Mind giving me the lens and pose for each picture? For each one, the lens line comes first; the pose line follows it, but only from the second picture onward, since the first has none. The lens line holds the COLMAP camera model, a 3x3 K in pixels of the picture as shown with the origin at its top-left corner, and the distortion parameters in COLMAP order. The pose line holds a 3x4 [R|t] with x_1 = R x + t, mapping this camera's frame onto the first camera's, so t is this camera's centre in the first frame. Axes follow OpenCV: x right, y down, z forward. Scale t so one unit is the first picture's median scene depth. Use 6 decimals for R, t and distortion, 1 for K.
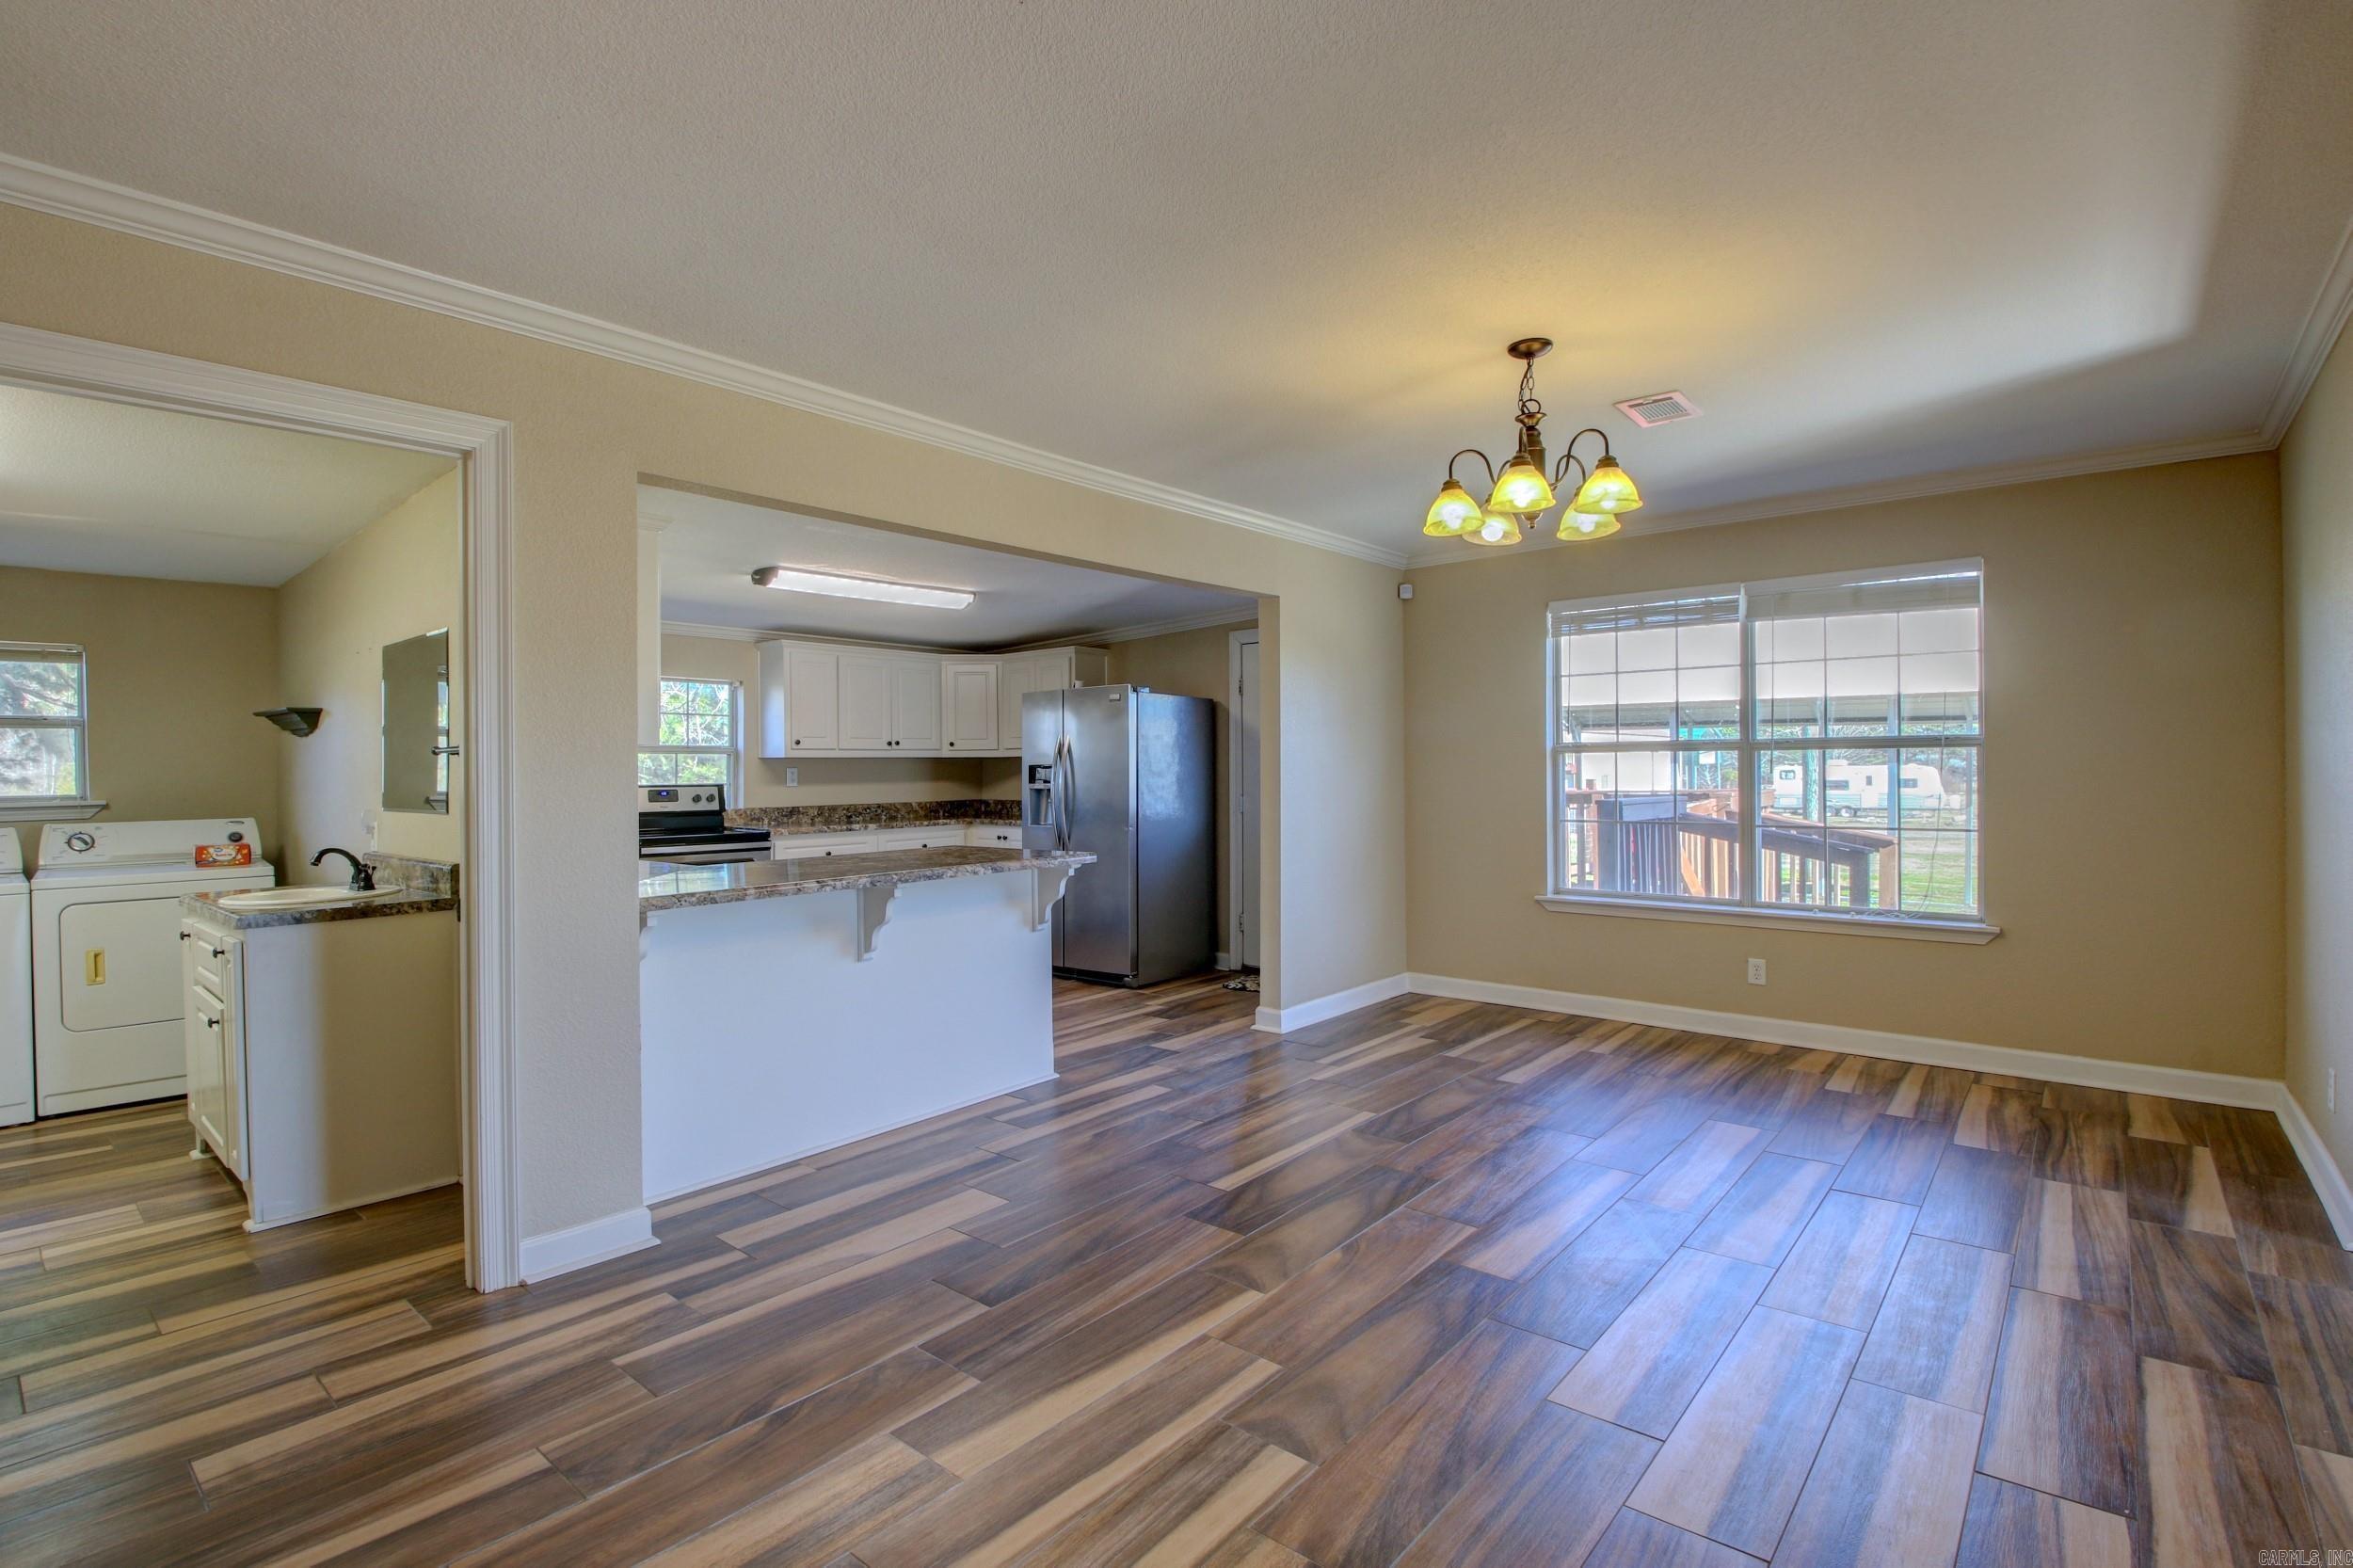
lens RADIAL K [[1093.7, 0, 1173.2], [0, 1093.7, 761.3], [0, 0, 1]] dist [0.006033, -0.018855]
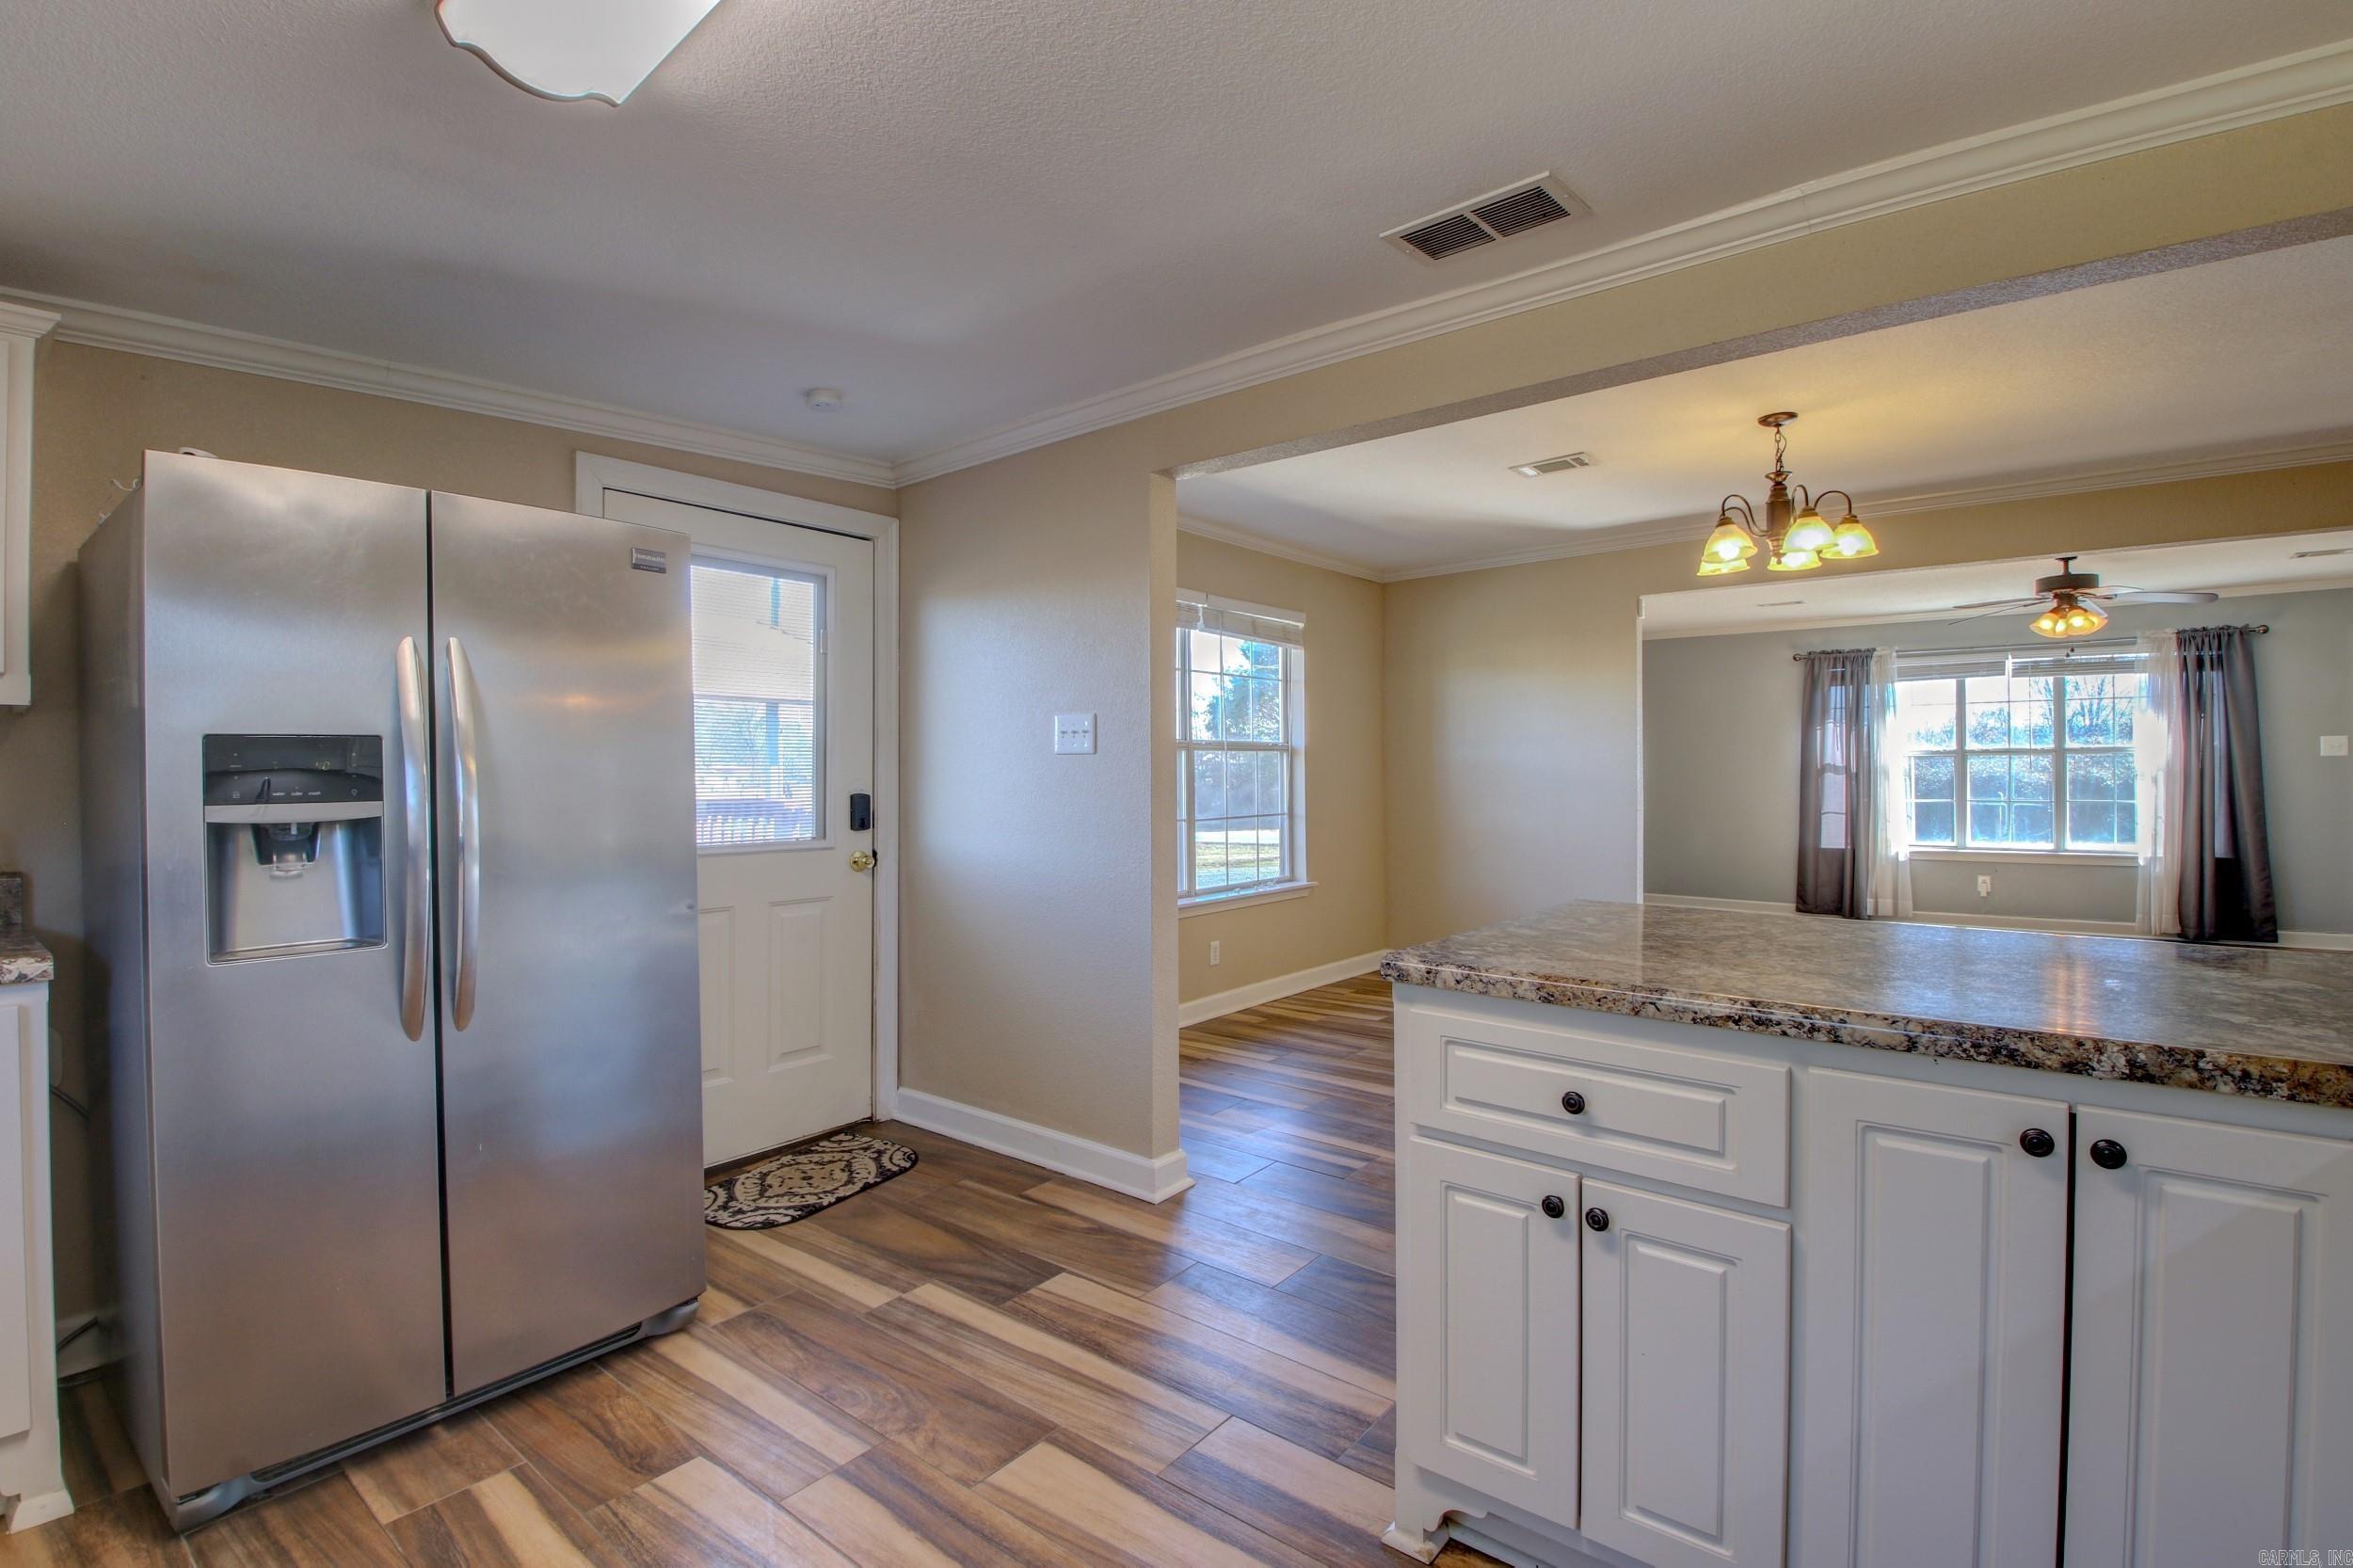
lens RADIAL K [[1093.7, 0, 1164.7], [0, 1093.7, 774.8], [0, 0, 1]] dist [0.006033, -0.018855]
pose [[-0.032157, 0.003351, 0.999477, -0.687138], [-0.001133, 0.999994, -0.003389, 0.022920], [-0.999482, -0.001242, -0.032153, 1.358149]]
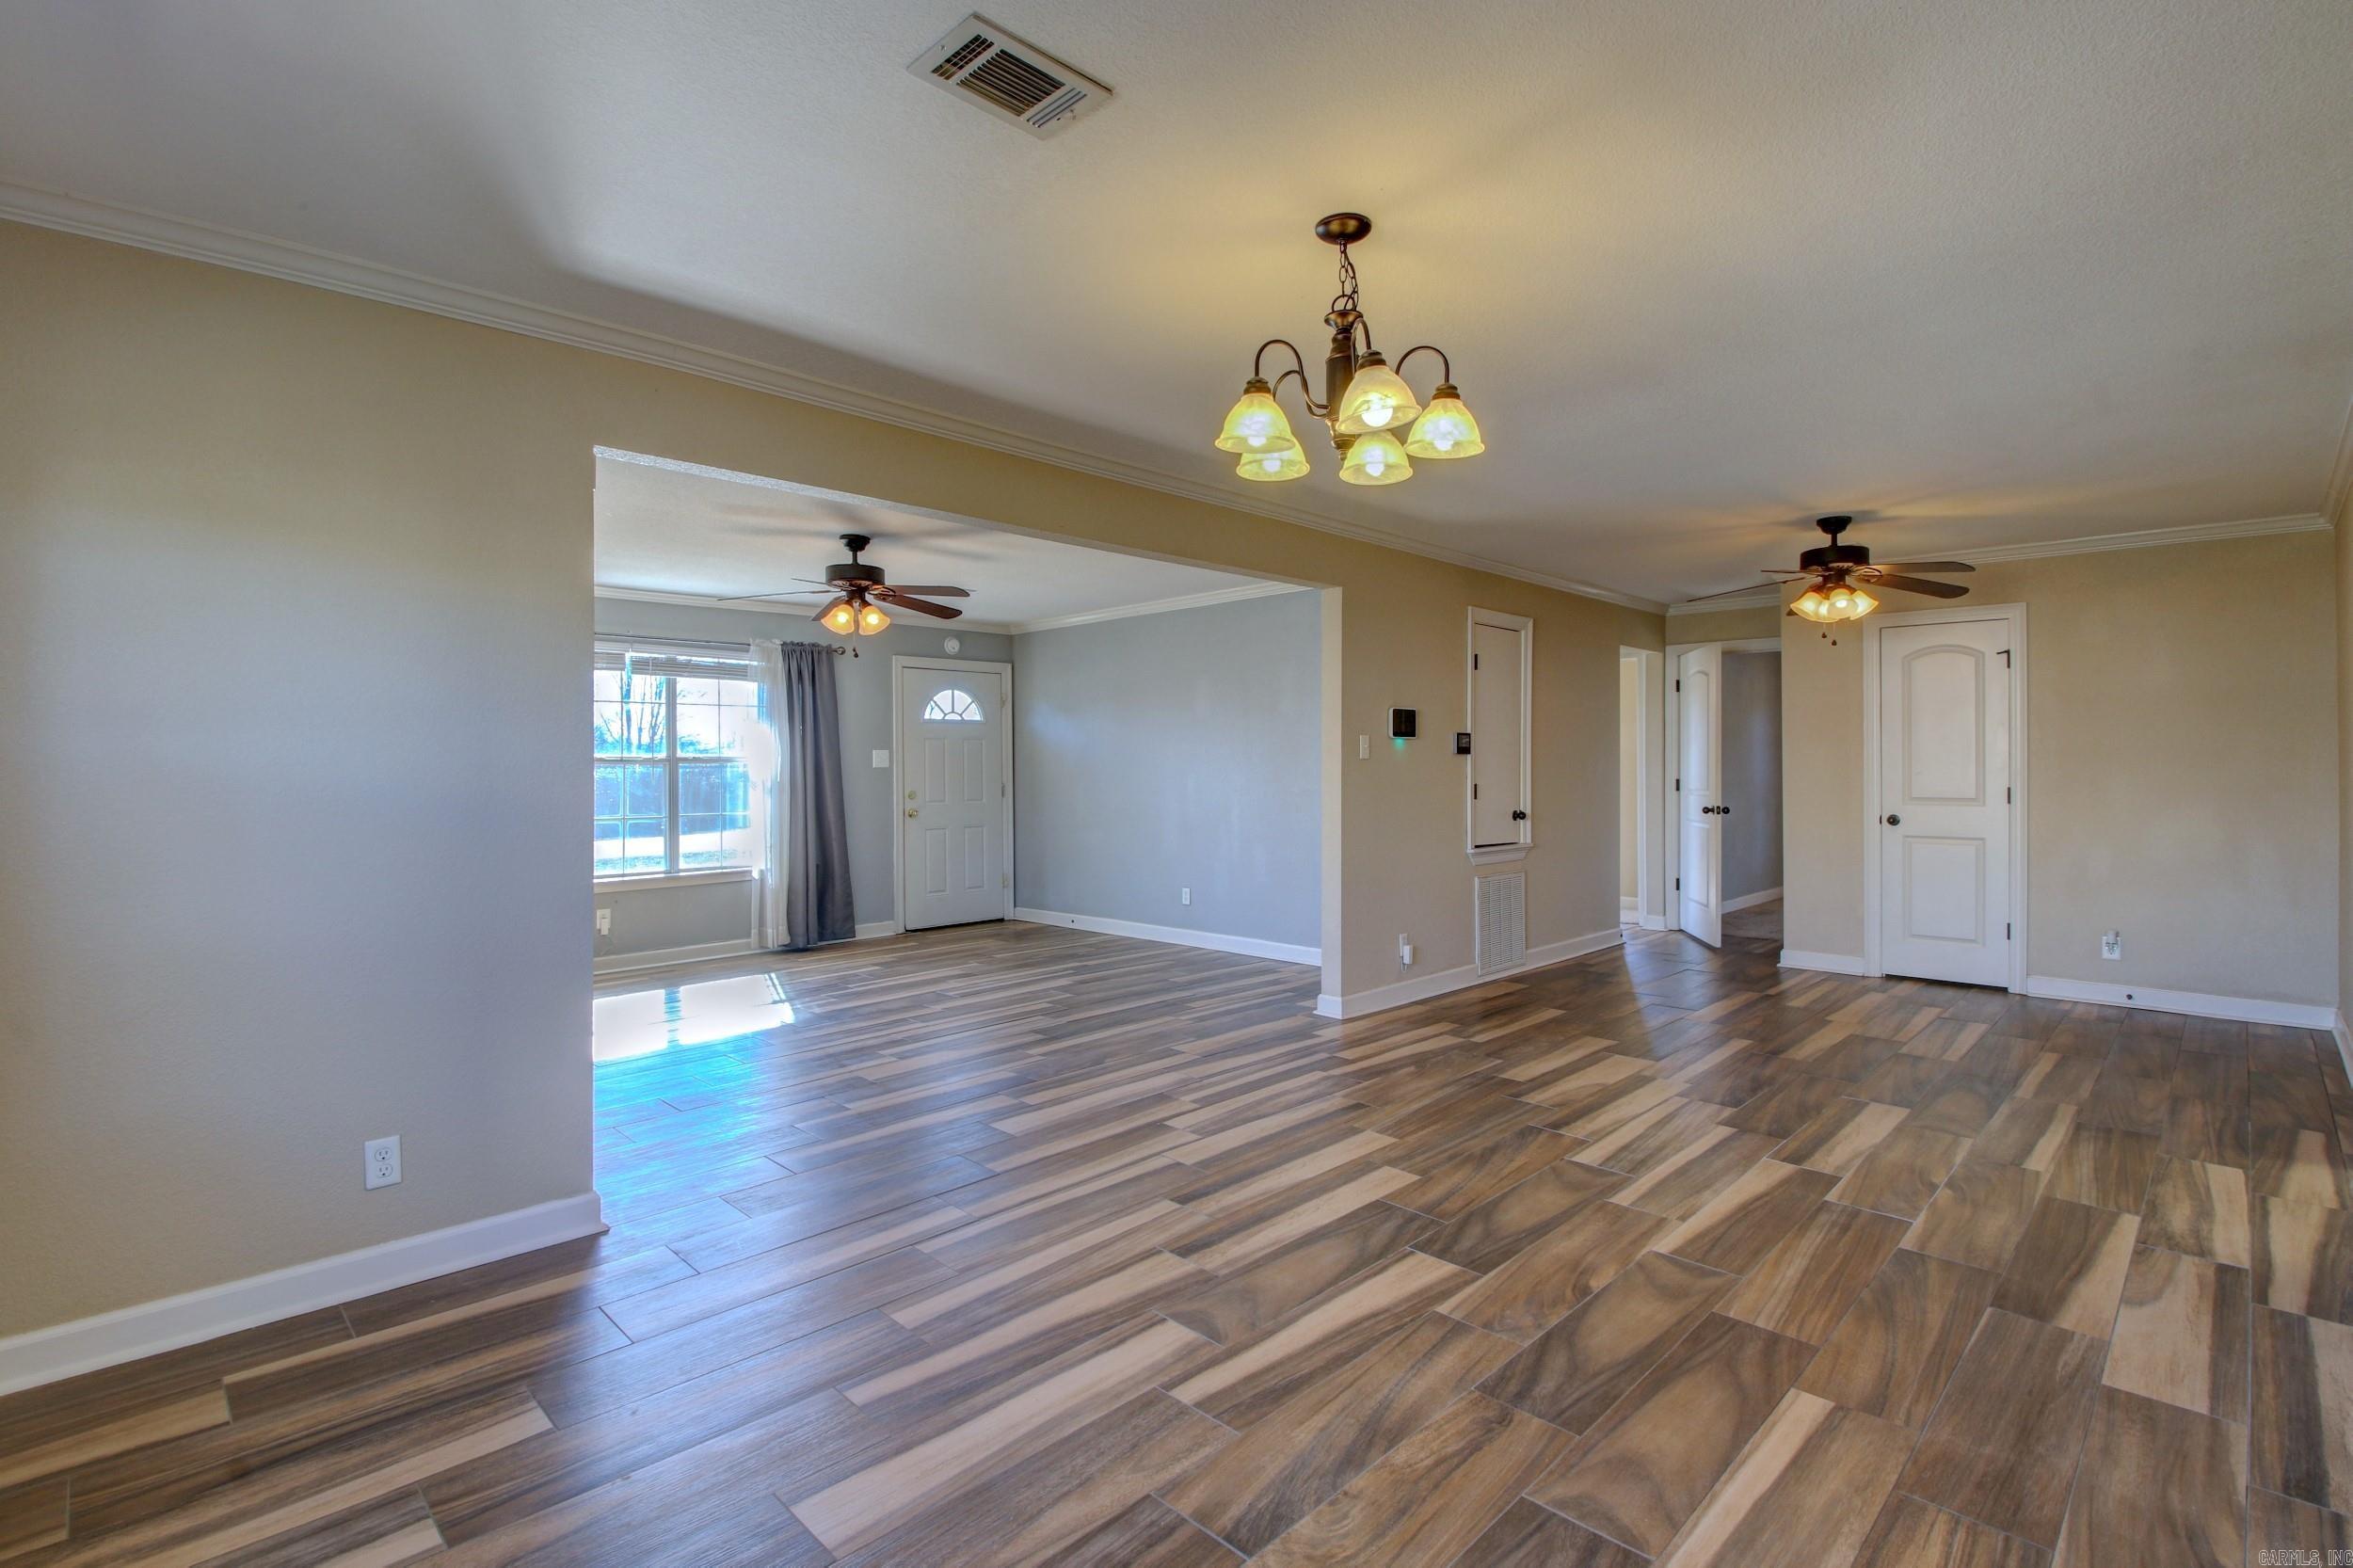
lens RADIAL K [[1093.7, 0, 1175.2], [0, 1093.7, 770.5], [0, 0, 1]] dist [0.006033, -0.018855]
pose [[-0.997182, 0.013690, 0.073766, 0.308747], [0.013306, 0.999895, -0.005699, 0.009206], [-0.073836, -0.004701, -0.997259, 1.400029]]
